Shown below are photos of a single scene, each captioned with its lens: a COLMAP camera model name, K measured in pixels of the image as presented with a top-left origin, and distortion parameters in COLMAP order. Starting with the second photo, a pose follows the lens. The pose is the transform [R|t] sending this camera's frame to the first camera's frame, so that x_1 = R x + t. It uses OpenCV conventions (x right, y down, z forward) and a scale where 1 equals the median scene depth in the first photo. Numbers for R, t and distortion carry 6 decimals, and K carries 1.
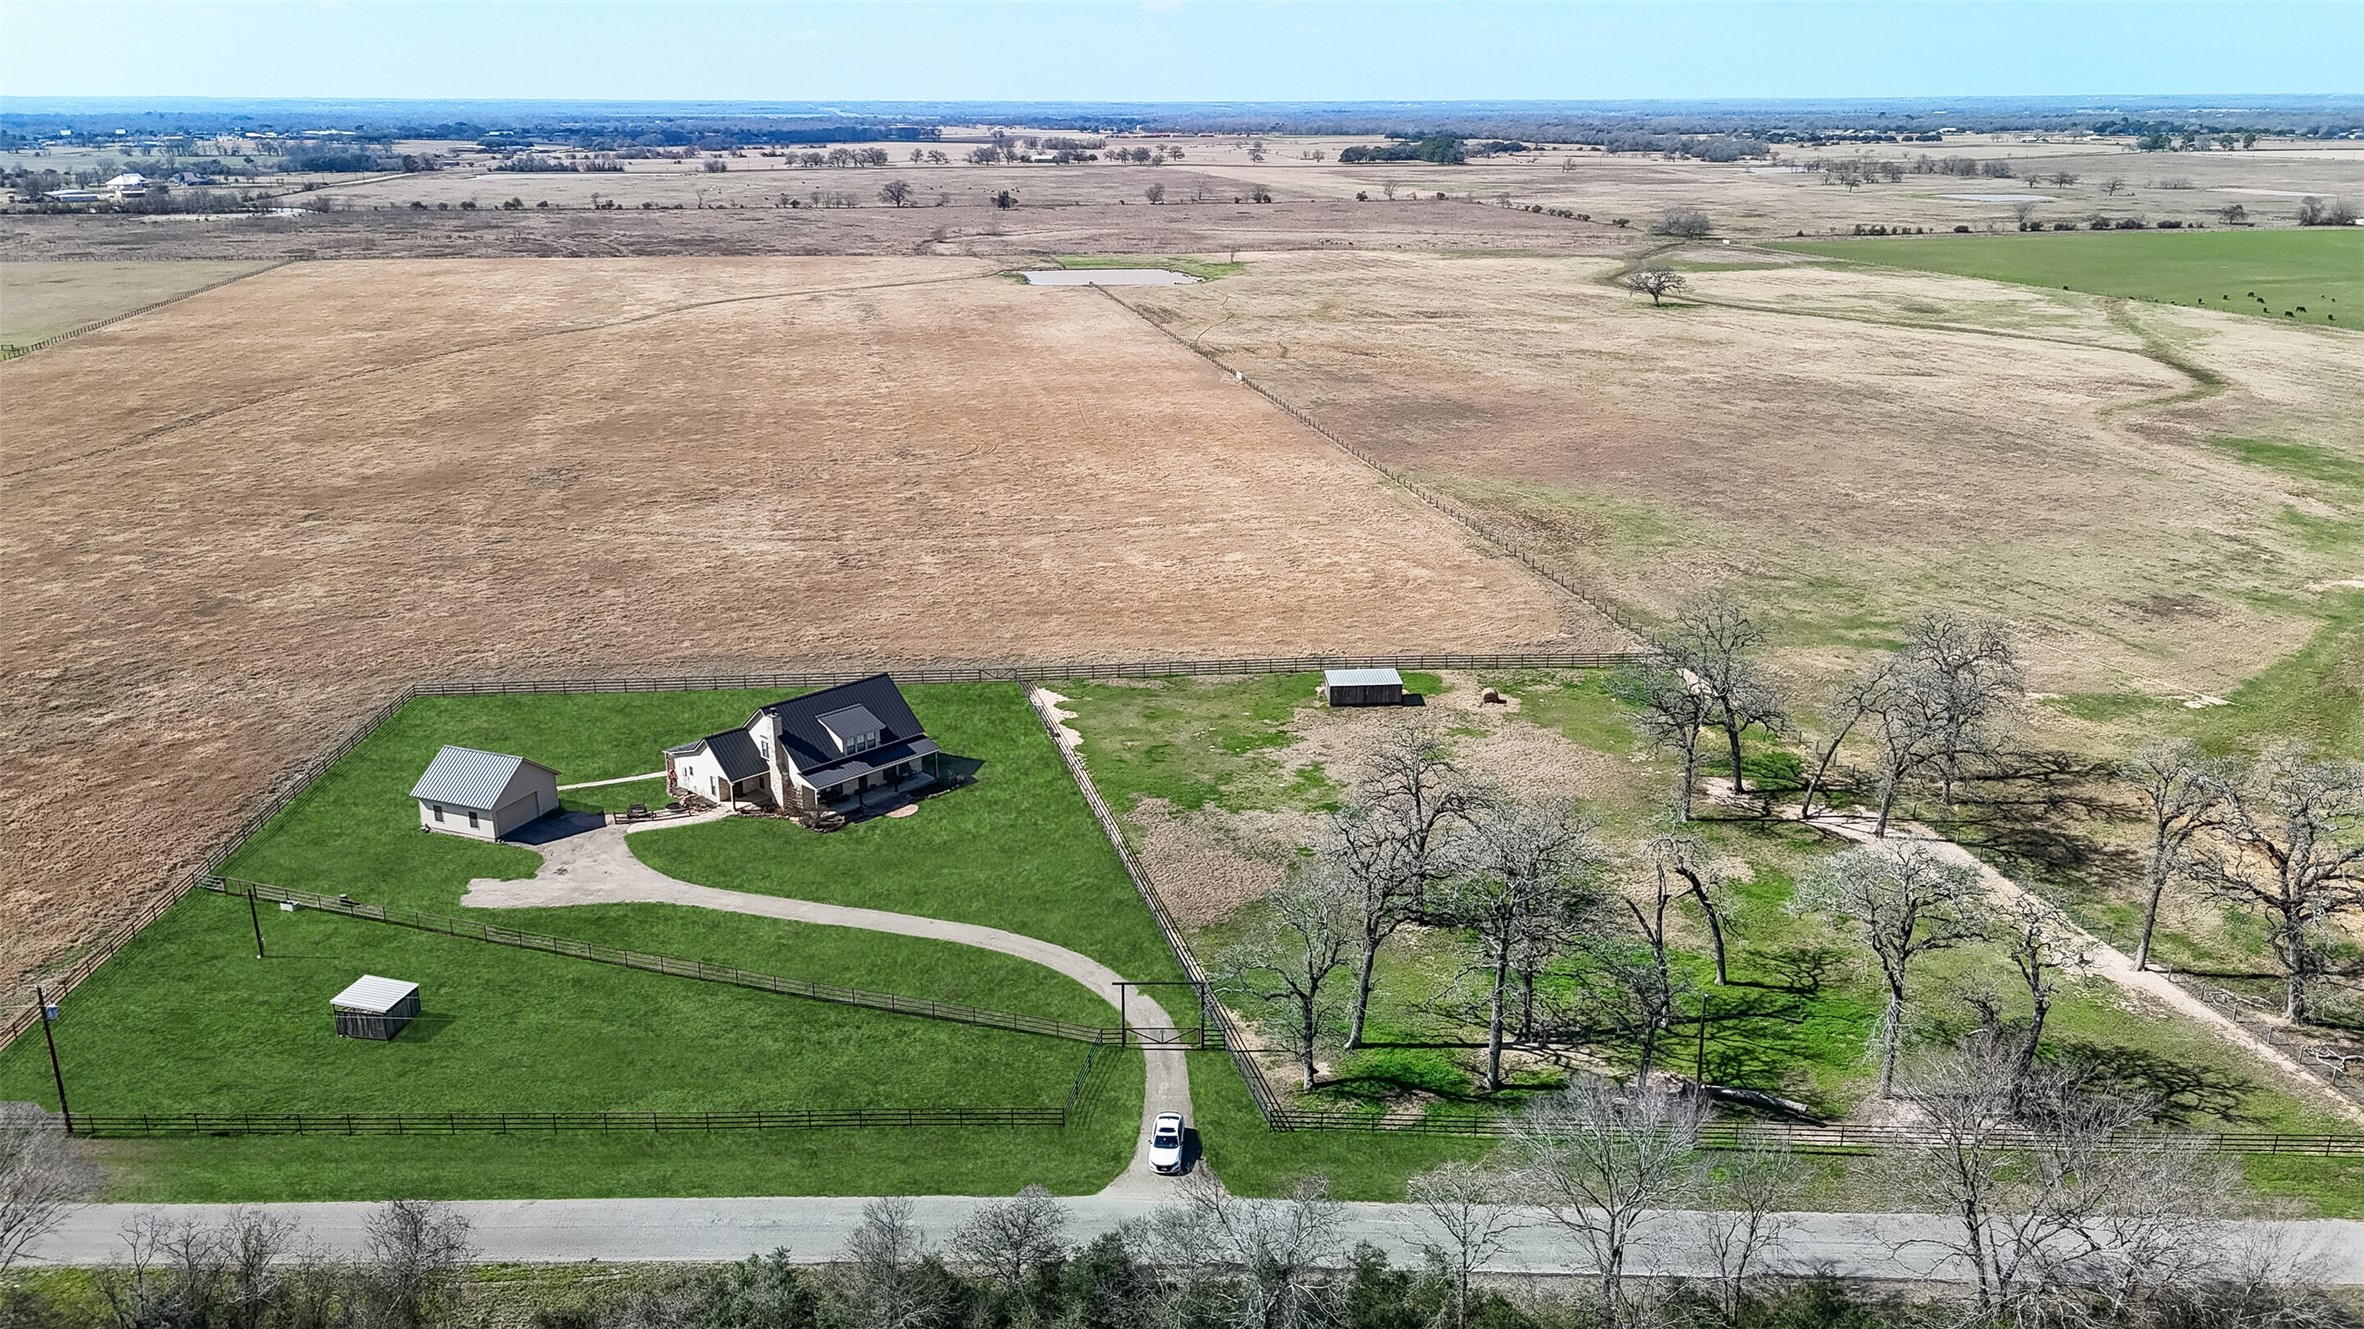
lens RADIAL K [[1727.9, 0, 1175.9], [0, 1727.9, 666.4], [0, 0, 1]] dist [0.062069, -0.067898]
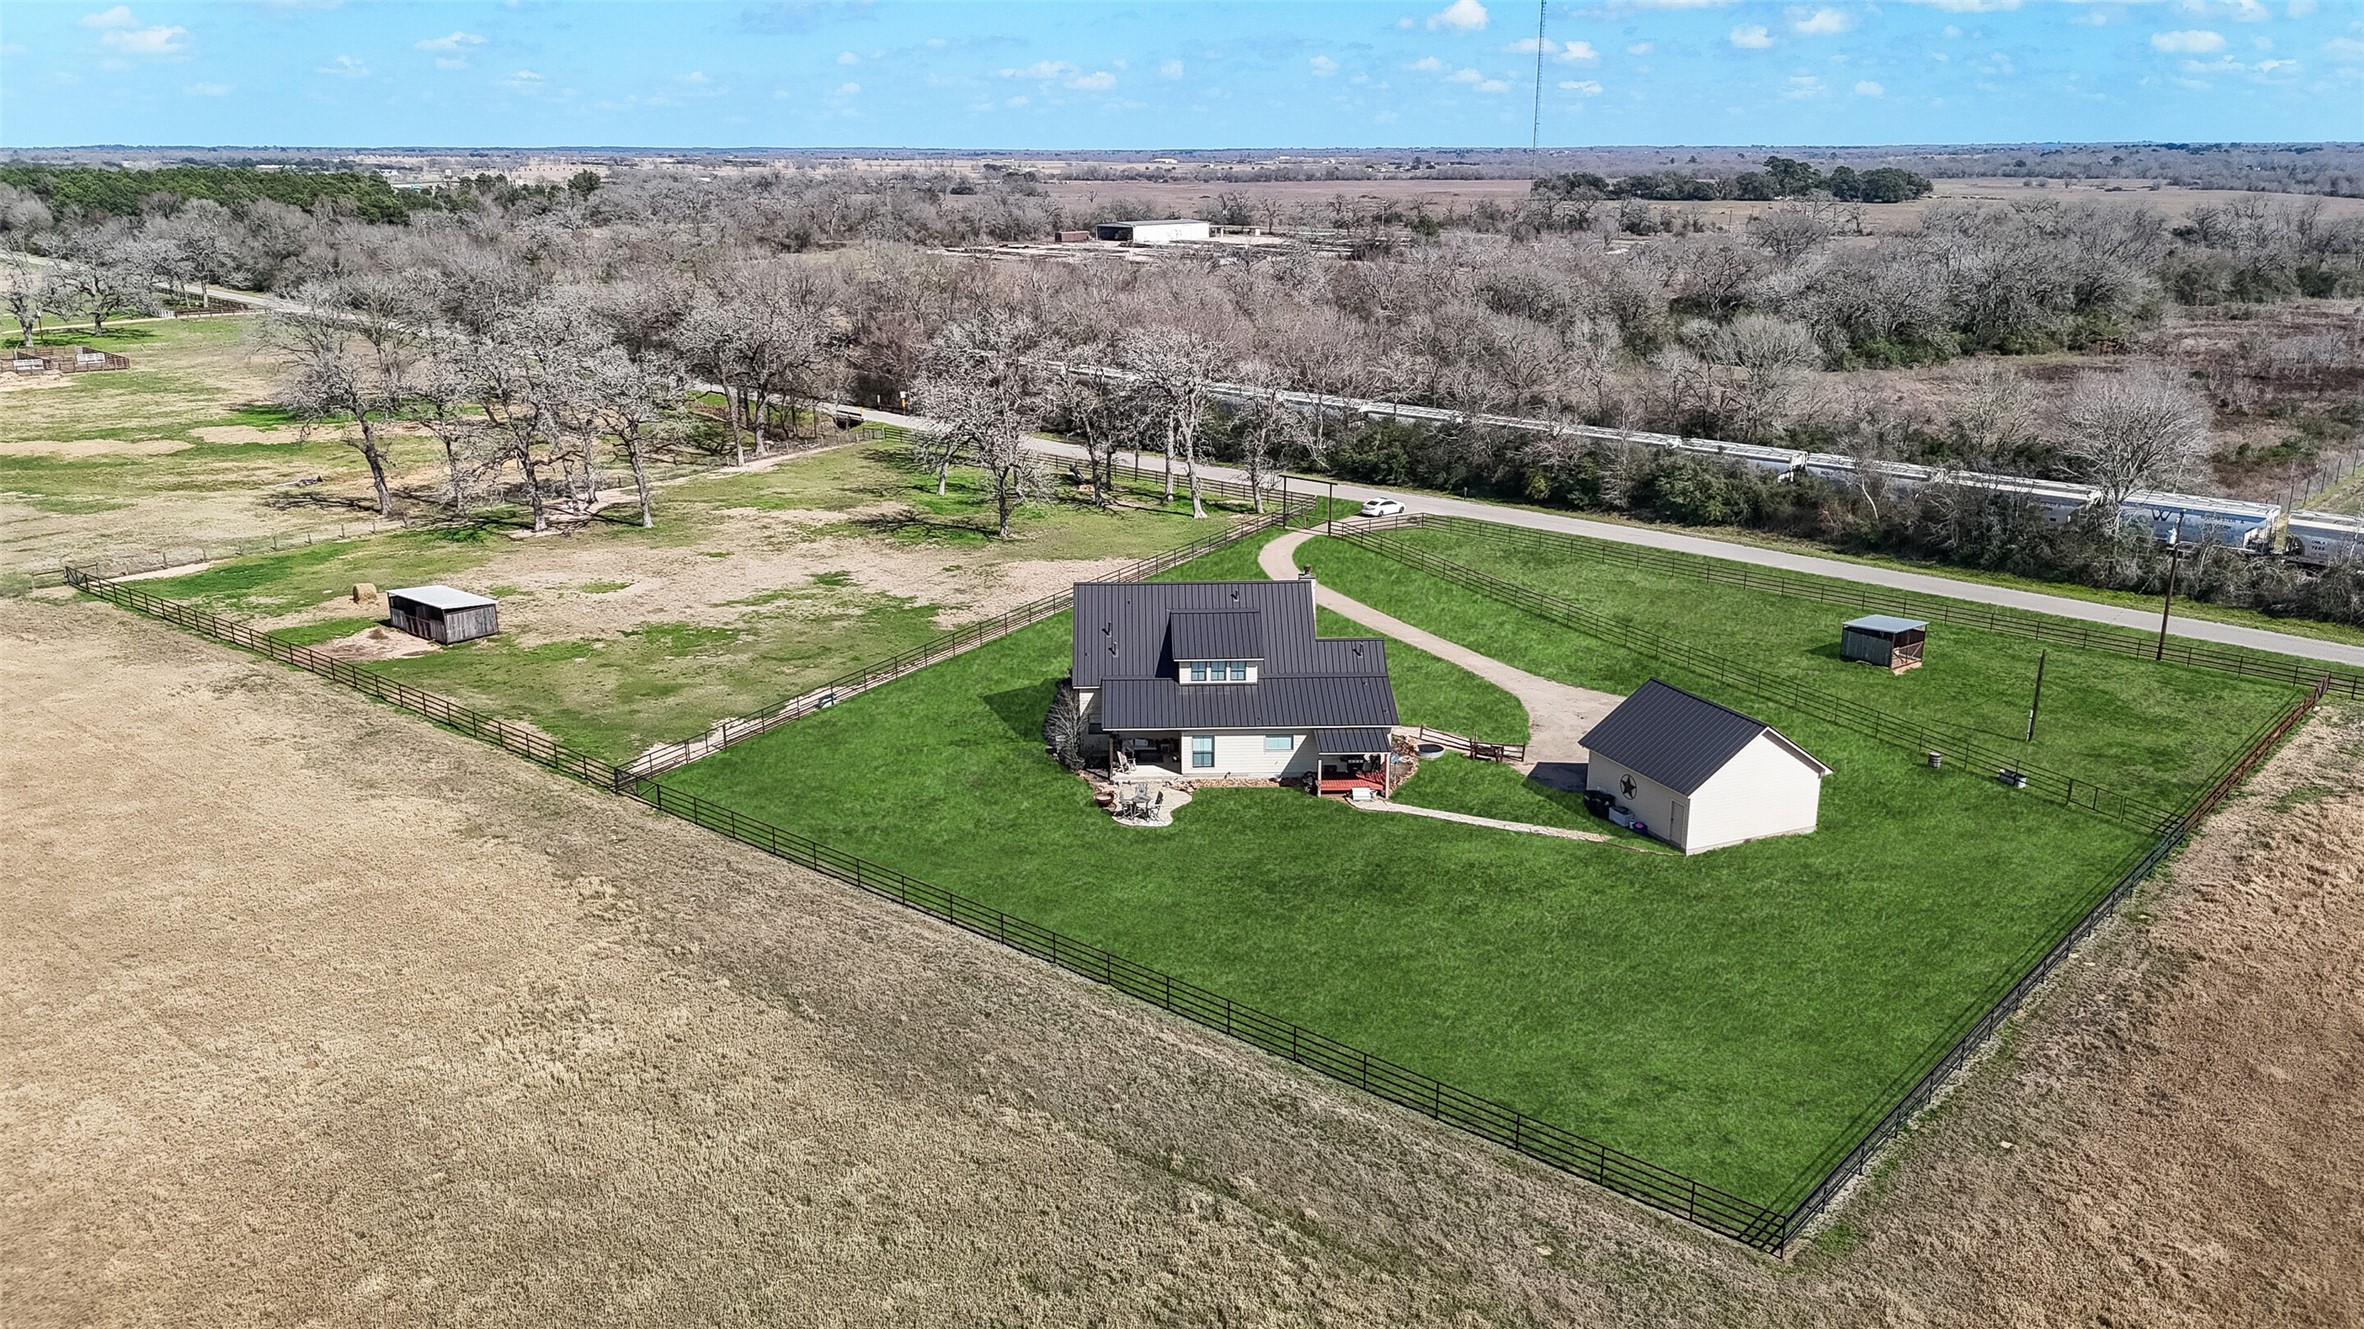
lens RADIAL K [[1727.9, 0, 1175.9], [0, 1727.9, 666.4], [0, 0, 1]] dist [0.062069, -0.067898]
pose [[-0.719178, -0.189264, 0.668552, -0.615437], [0.219106, 0.851321, 0.476702, -0.257860], [-0.659375, 0.489317, -0.570783, 1.356094]]
